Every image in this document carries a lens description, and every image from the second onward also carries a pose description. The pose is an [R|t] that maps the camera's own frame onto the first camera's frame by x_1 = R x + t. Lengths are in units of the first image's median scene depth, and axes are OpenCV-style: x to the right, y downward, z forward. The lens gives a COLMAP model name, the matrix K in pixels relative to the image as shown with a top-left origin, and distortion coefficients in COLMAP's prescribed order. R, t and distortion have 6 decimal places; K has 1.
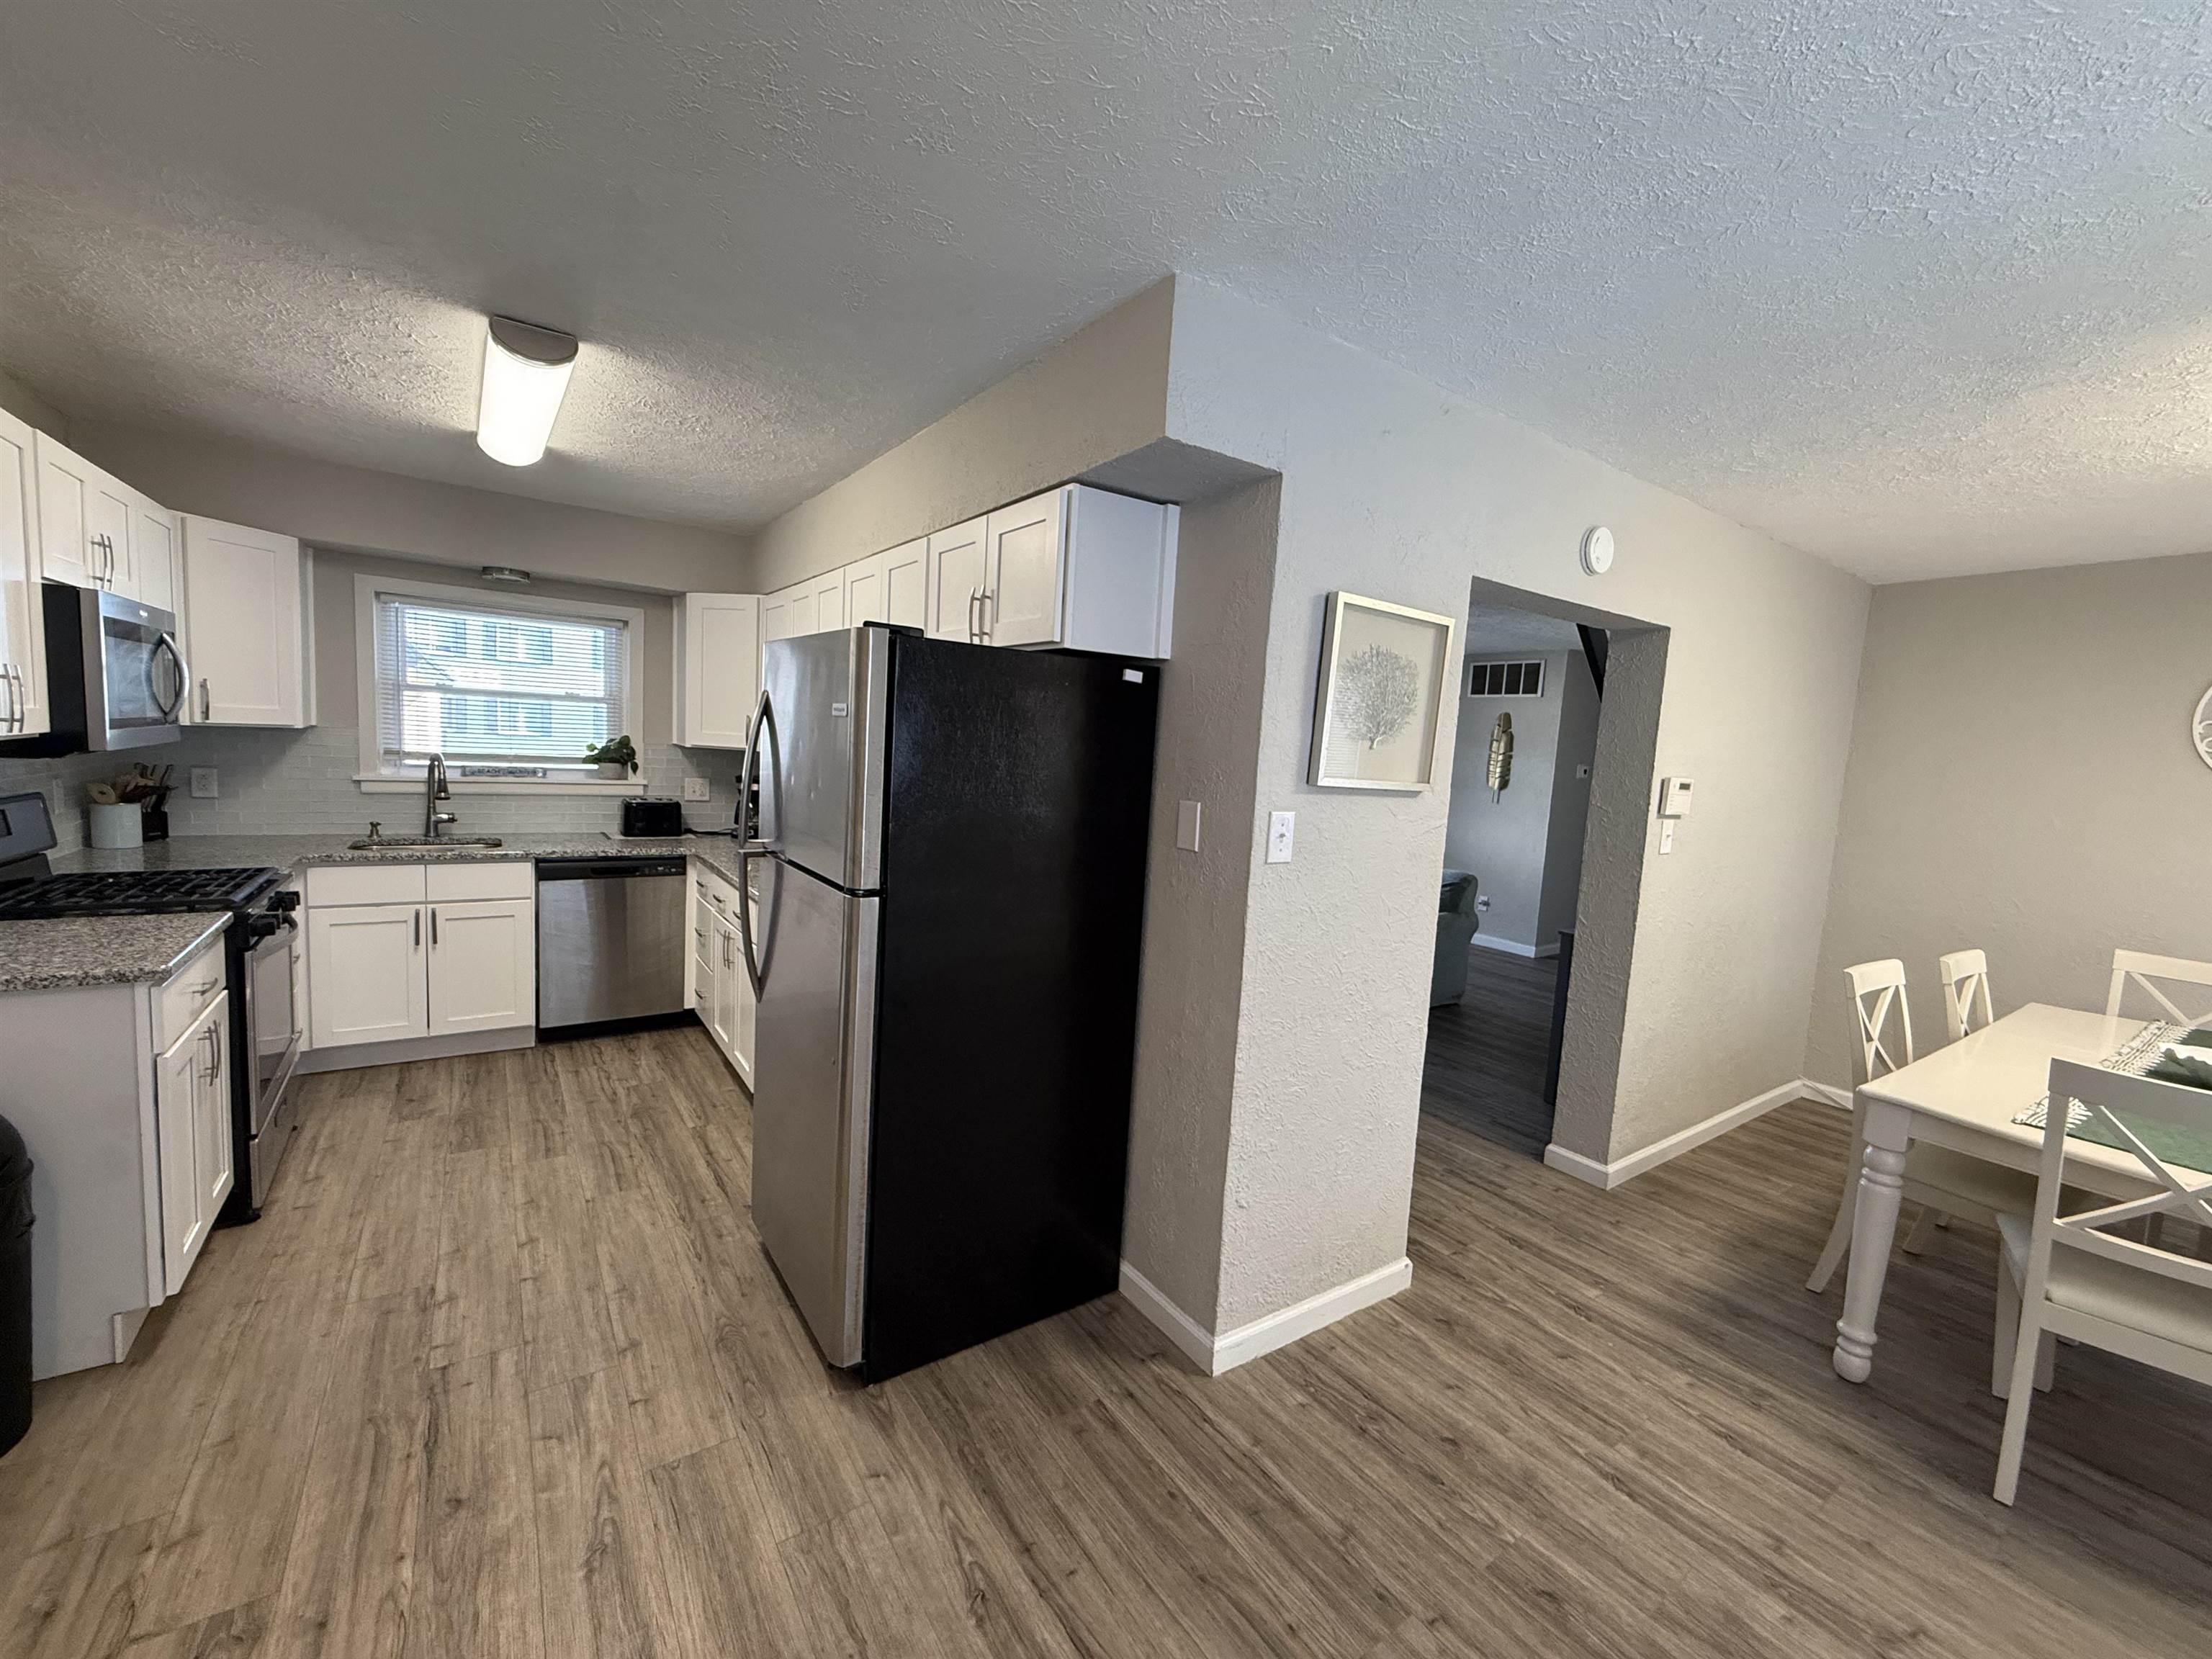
lens RADIAL K [[882.3, 0, 1099.9], [0, 882.3, 831.2], [0, 0, 1]] dist [-0.000093, -0.000394]
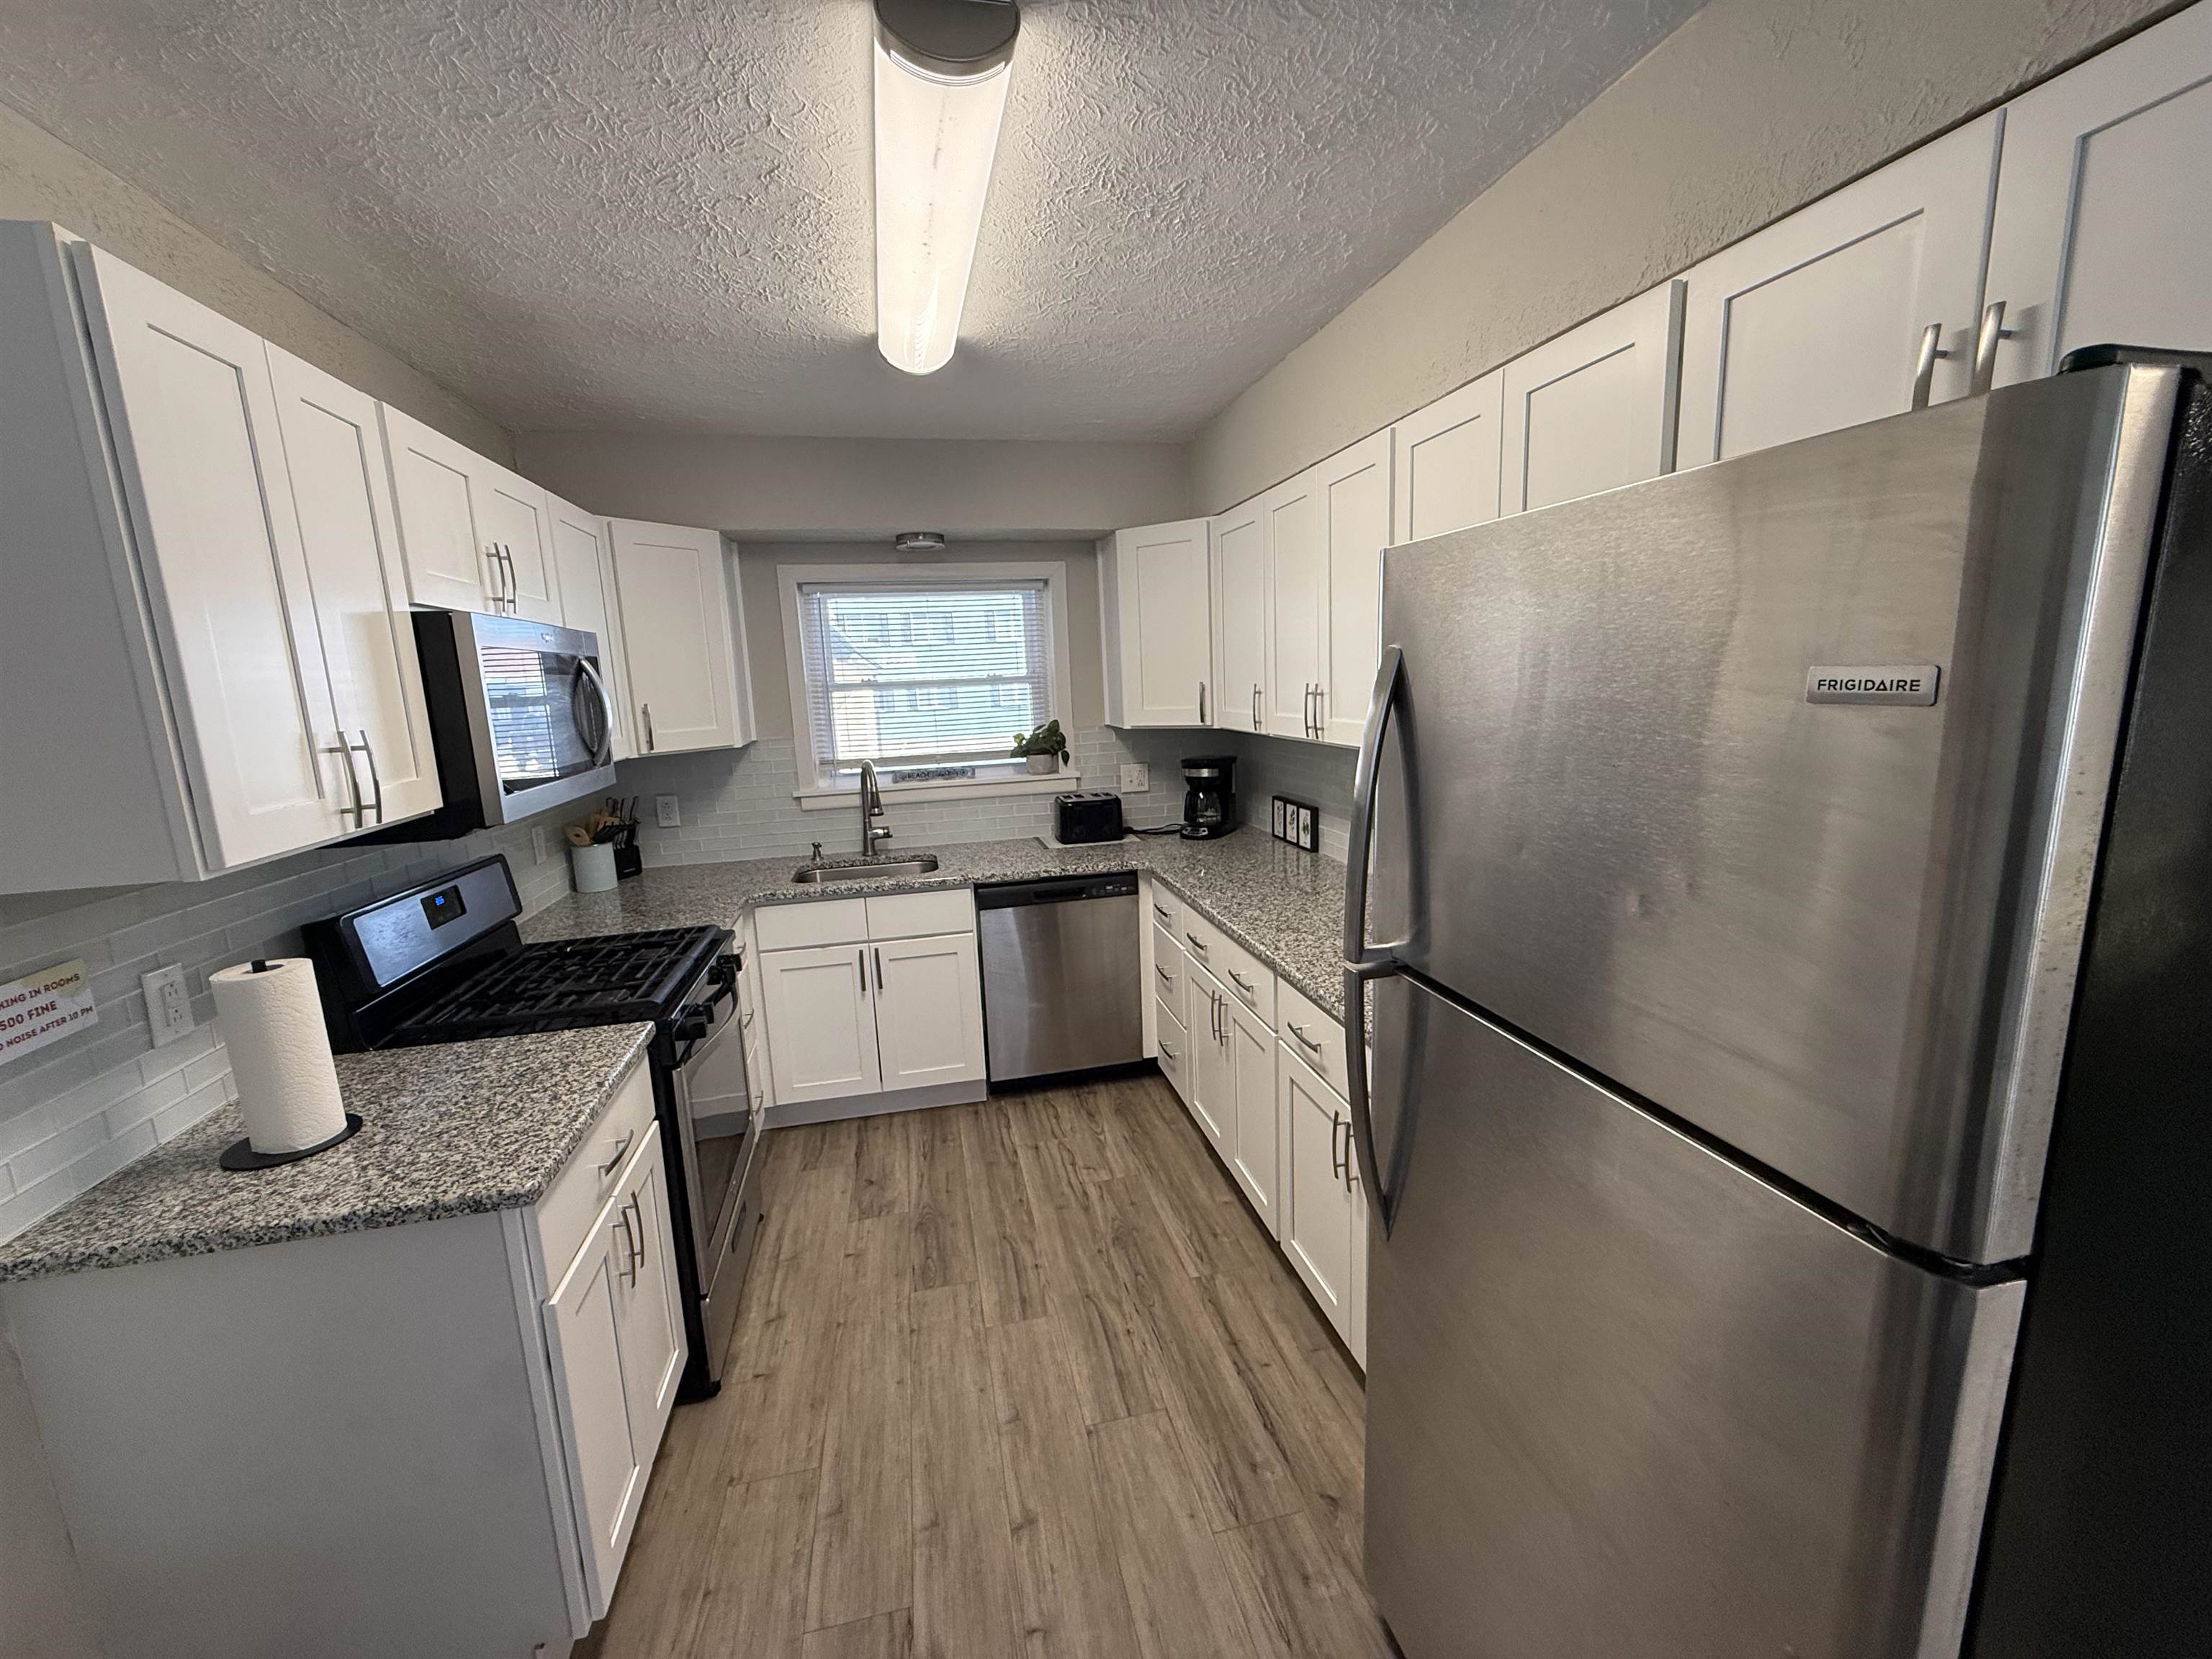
lens RADIAL K [[882.3, 0, 1101.2], [0, 882.3, 828.4], [0, 0, 1]] dist [-0.000093, -0.000394]
pose [[0.919987, -0.031244, -0.390702, -0.355153], [0.057179, 0.996852, 0.054923, -0.100059], [0.387756, -0.072868, 0.918877, 0.501458]]
